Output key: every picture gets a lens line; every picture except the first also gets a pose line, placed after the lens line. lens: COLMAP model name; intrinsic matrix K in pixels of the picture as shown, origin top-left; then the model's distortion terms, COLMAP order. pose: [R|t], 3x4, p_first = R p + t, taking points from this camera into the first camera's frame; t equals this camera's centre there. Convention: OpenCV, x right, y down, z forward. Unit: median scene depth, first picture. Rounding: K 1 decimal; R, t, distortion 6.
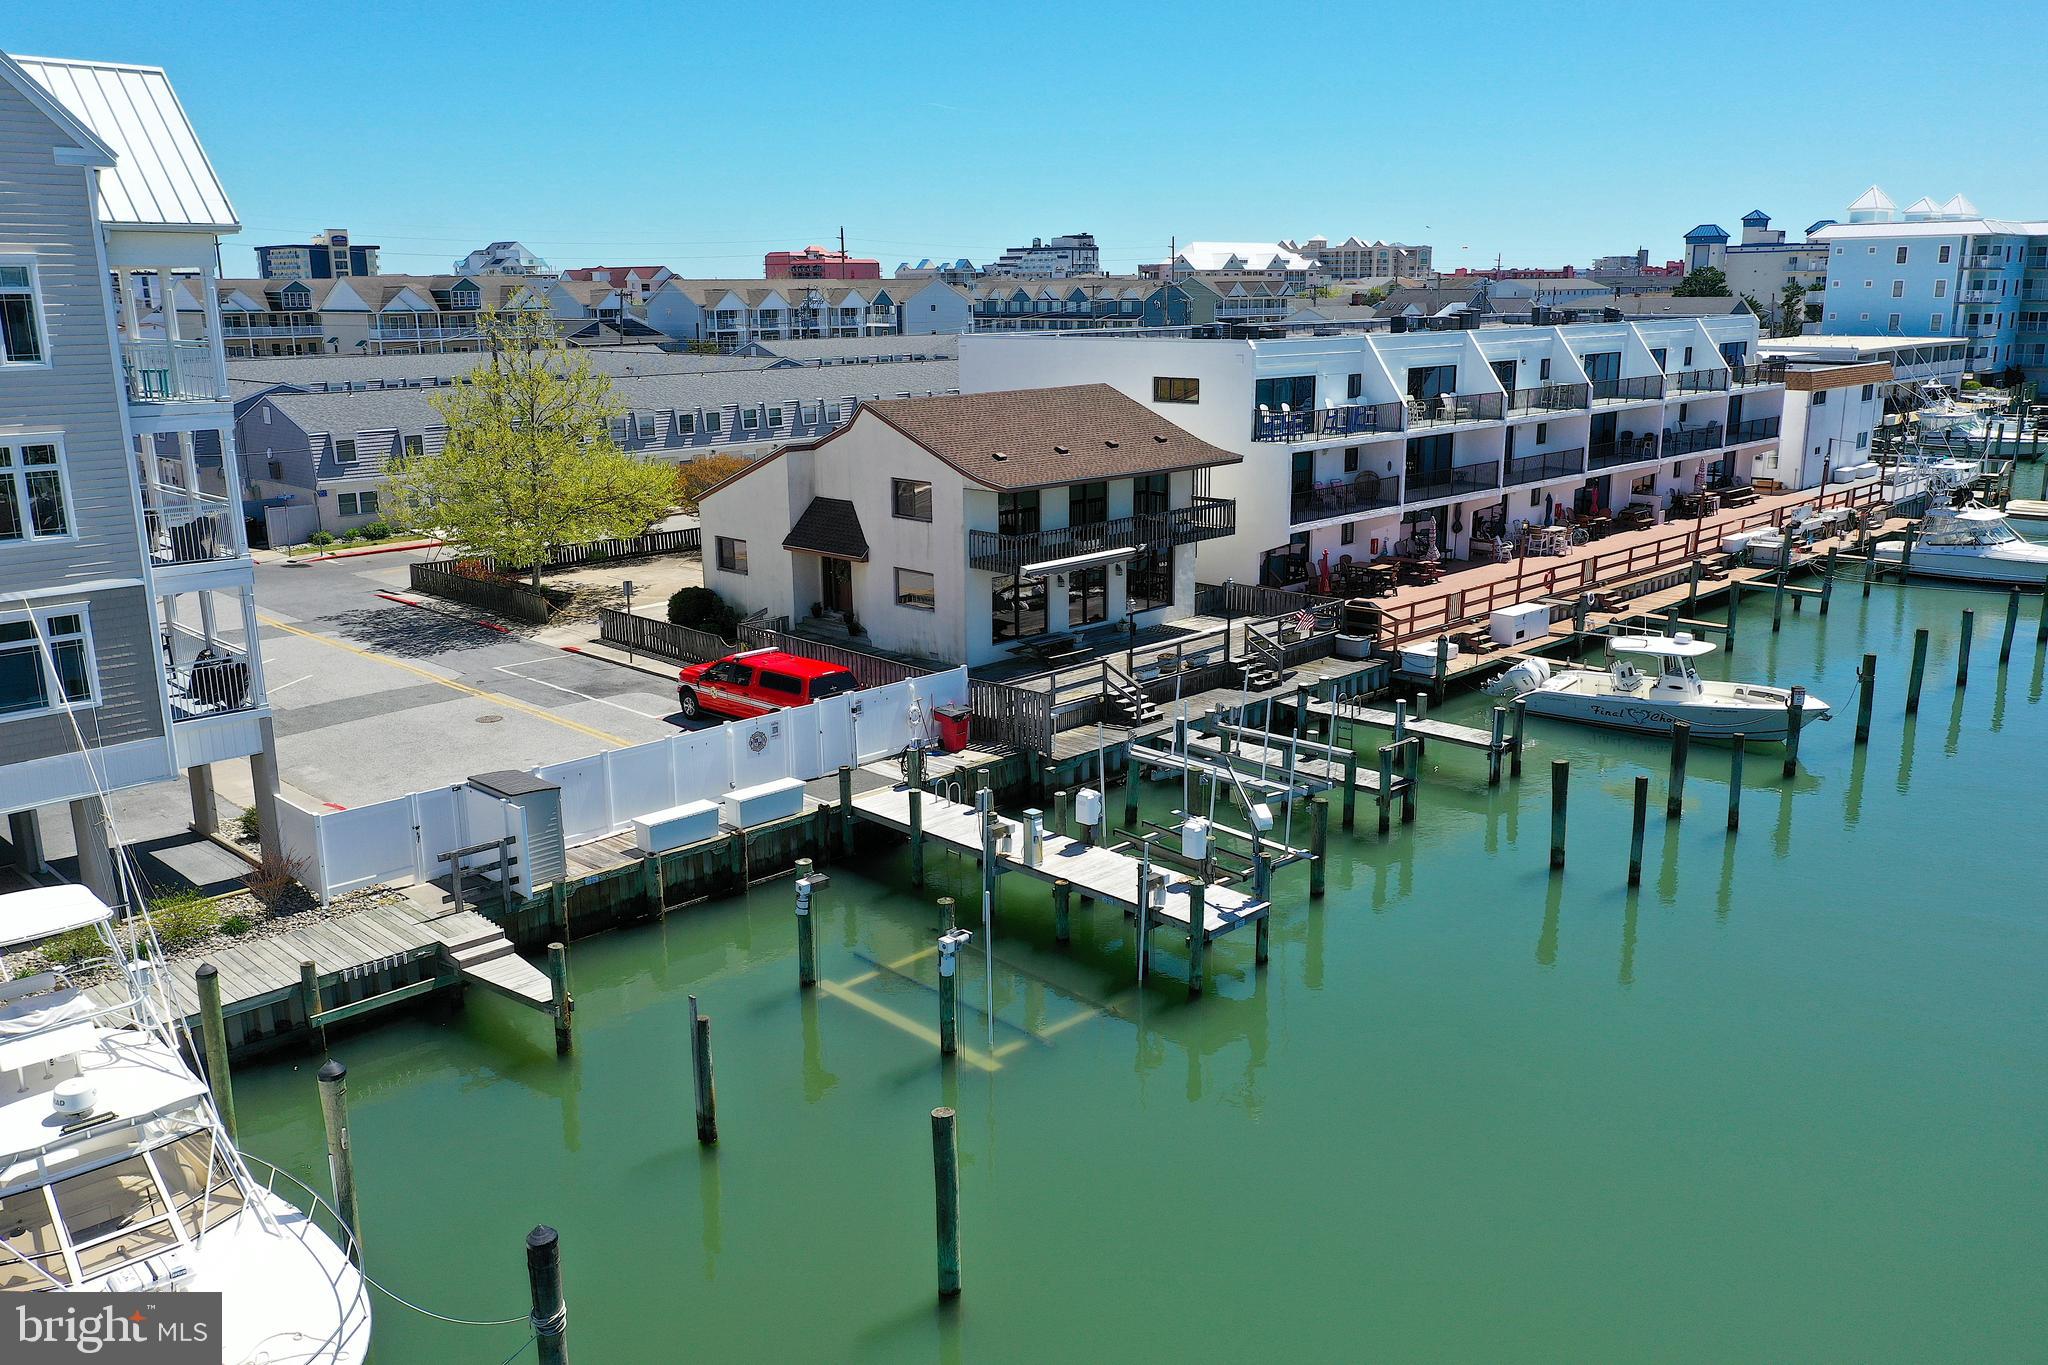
lens RADIAL K [[1619.0, 0, 1028.5], [0, 1619.0, 684.8], [0, 0, 1]] dist [0.007245, -0.004985]
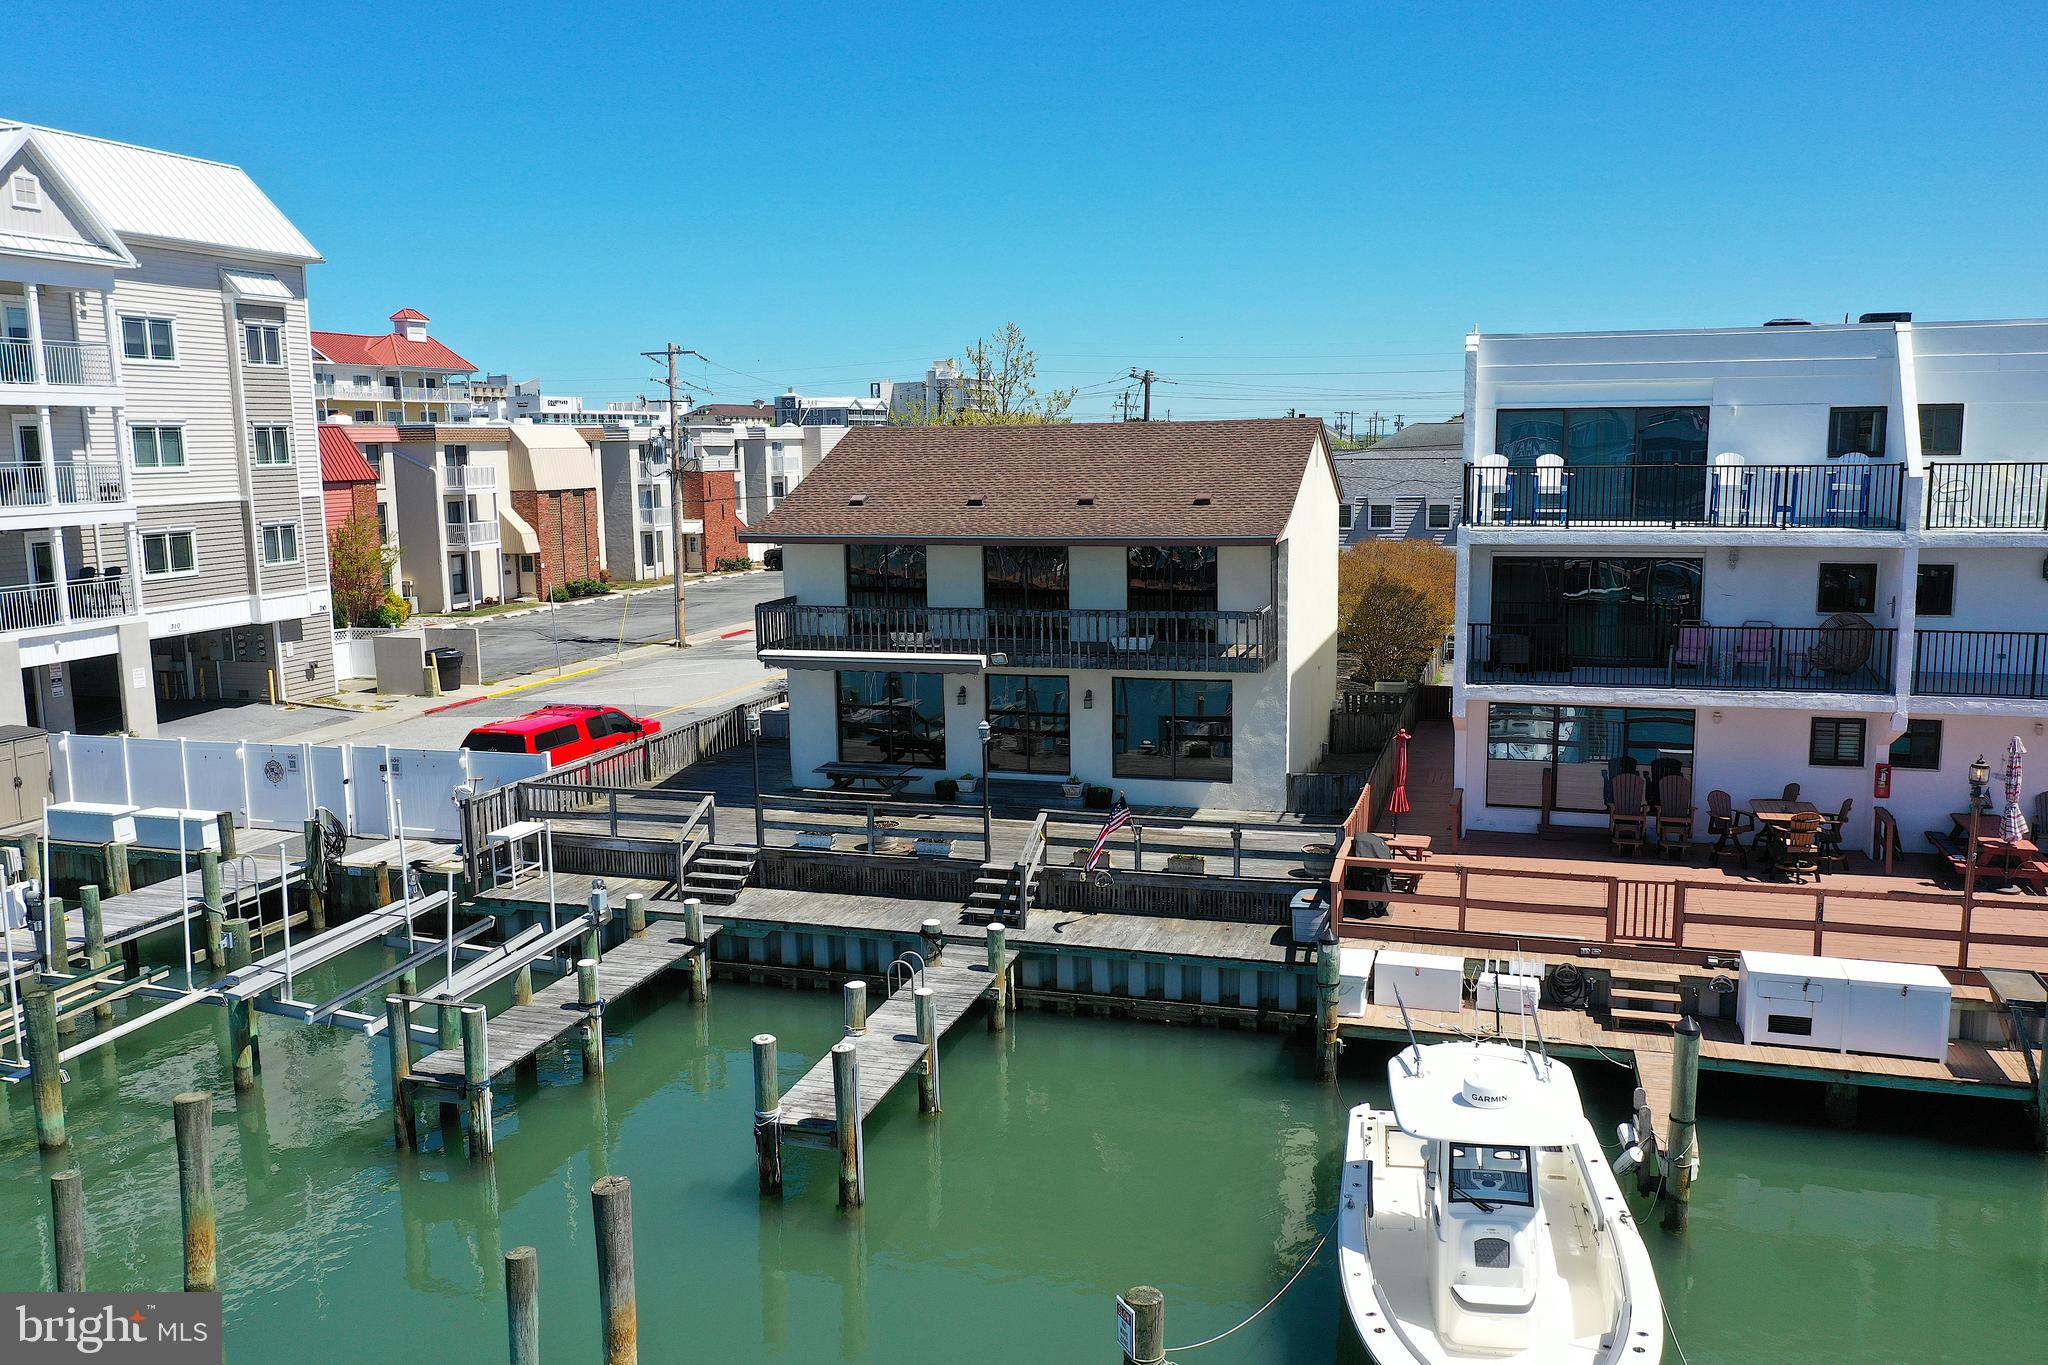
lens RADIAL K [[1619.0, 0, 1028.5], [0, 1619.0, 684.8], [0, 0, 1]] dist [0.007245, -0.004985]
pose [[0.468464, 0.135639, -0.873008, 0.590231], [-0.201015, 0.978592, 0.044177, -0.099365], [0.860310, 0.154792, 0.485701, 0.672289]]
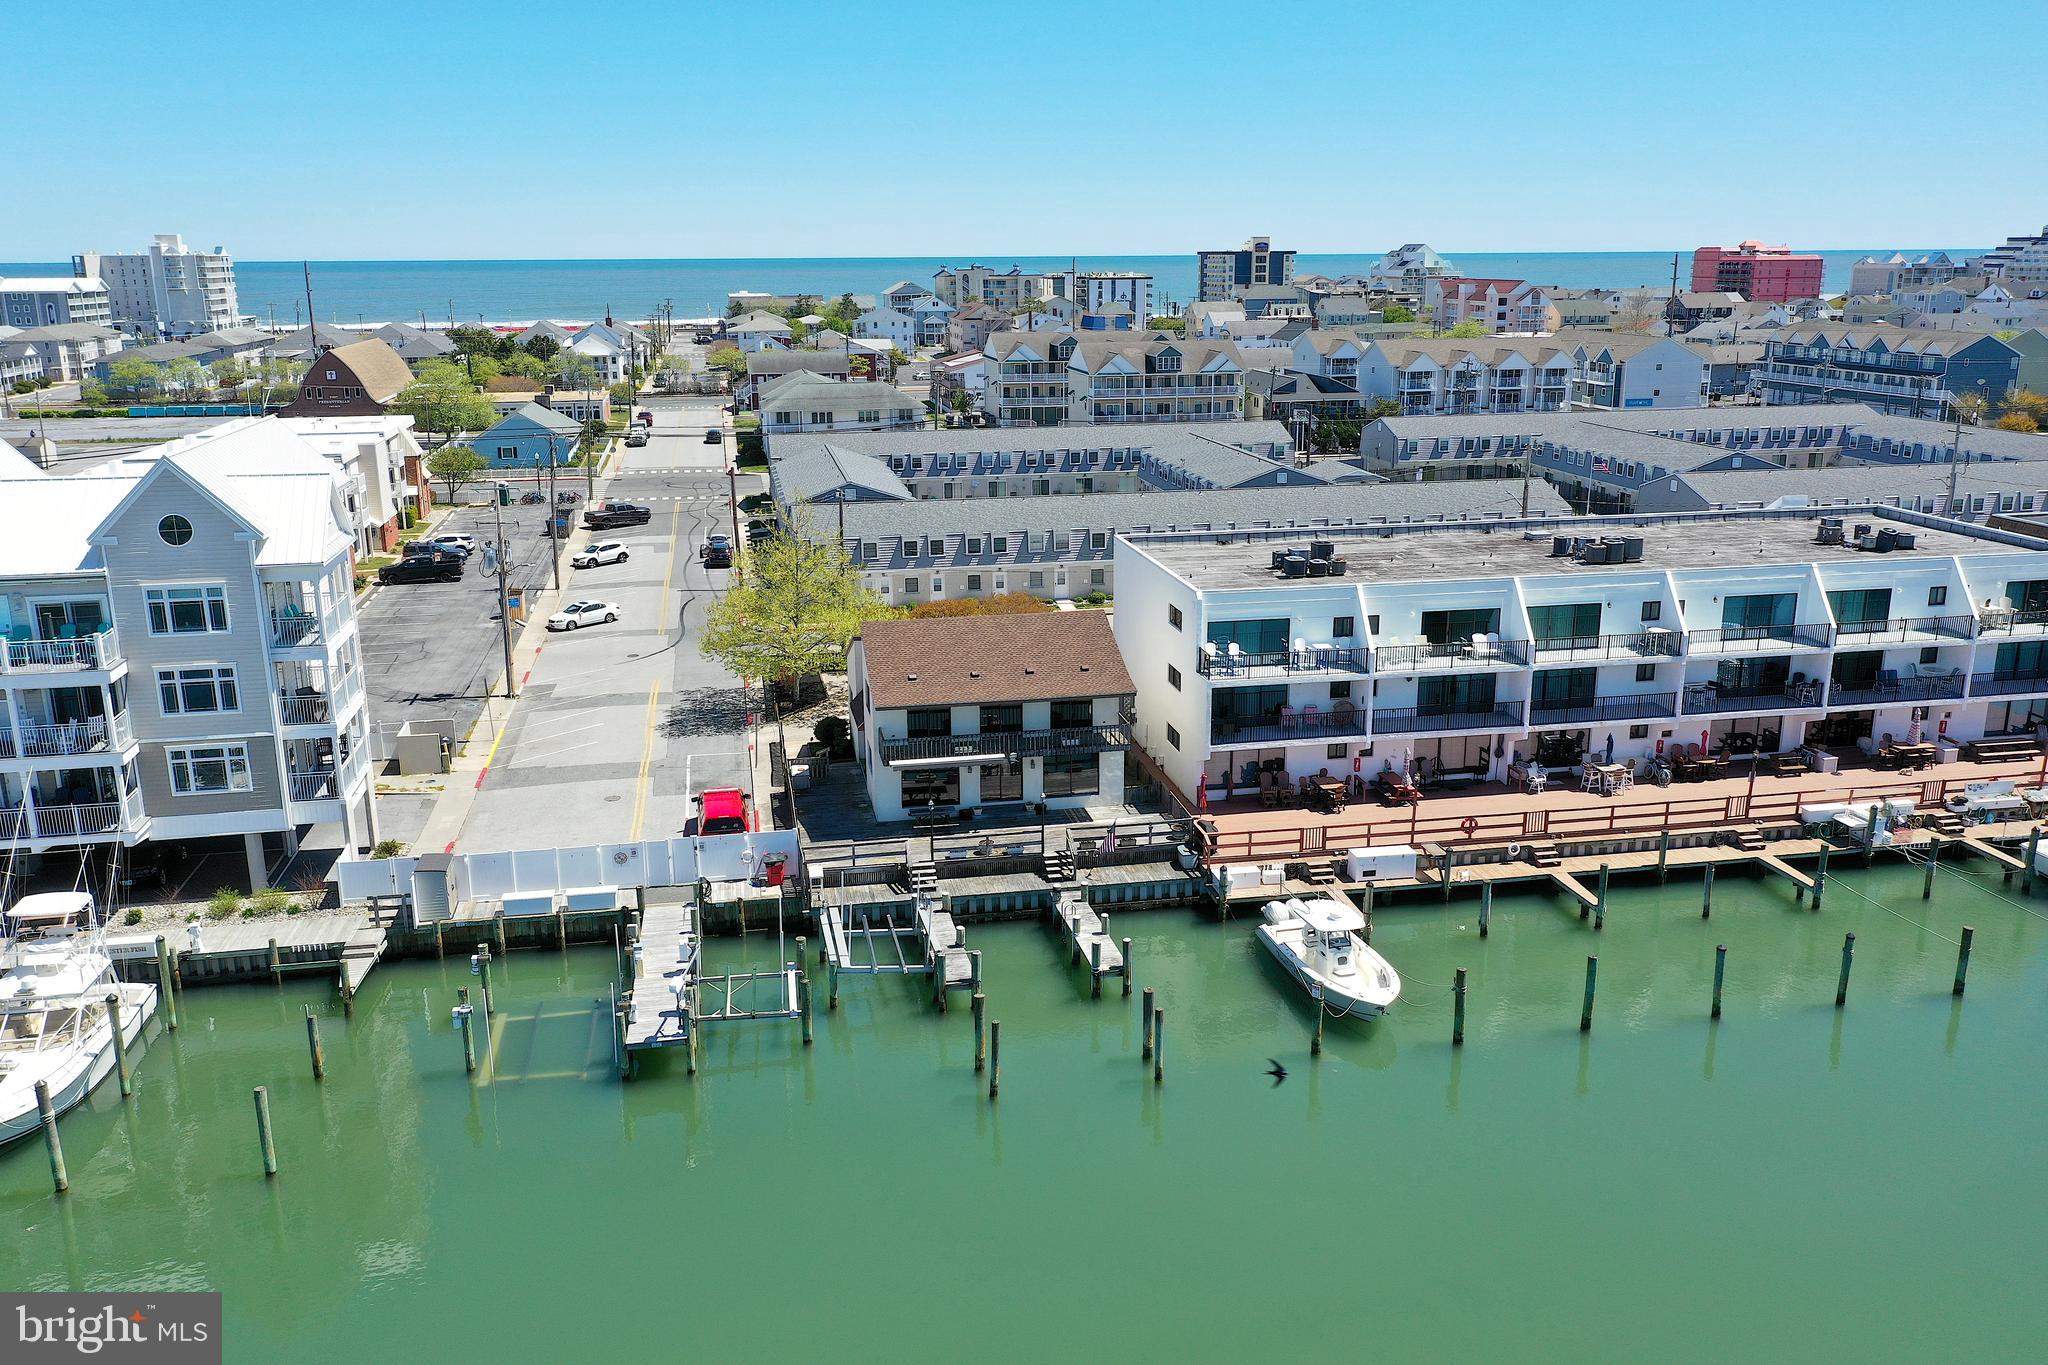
lens RADIAL K [[1619.0, 0, 1028.5], [0, 1619.0, 684.8], [0, 0, 1]] dist [0.007245, -0.004985]
pose [[0.826165, 0.148456, -0.543518, 0.754843], [-0.135371, 0.988707, 0.064286, -0.217884], [0.546924, 0.020465, 0.836932, -0.102447]]
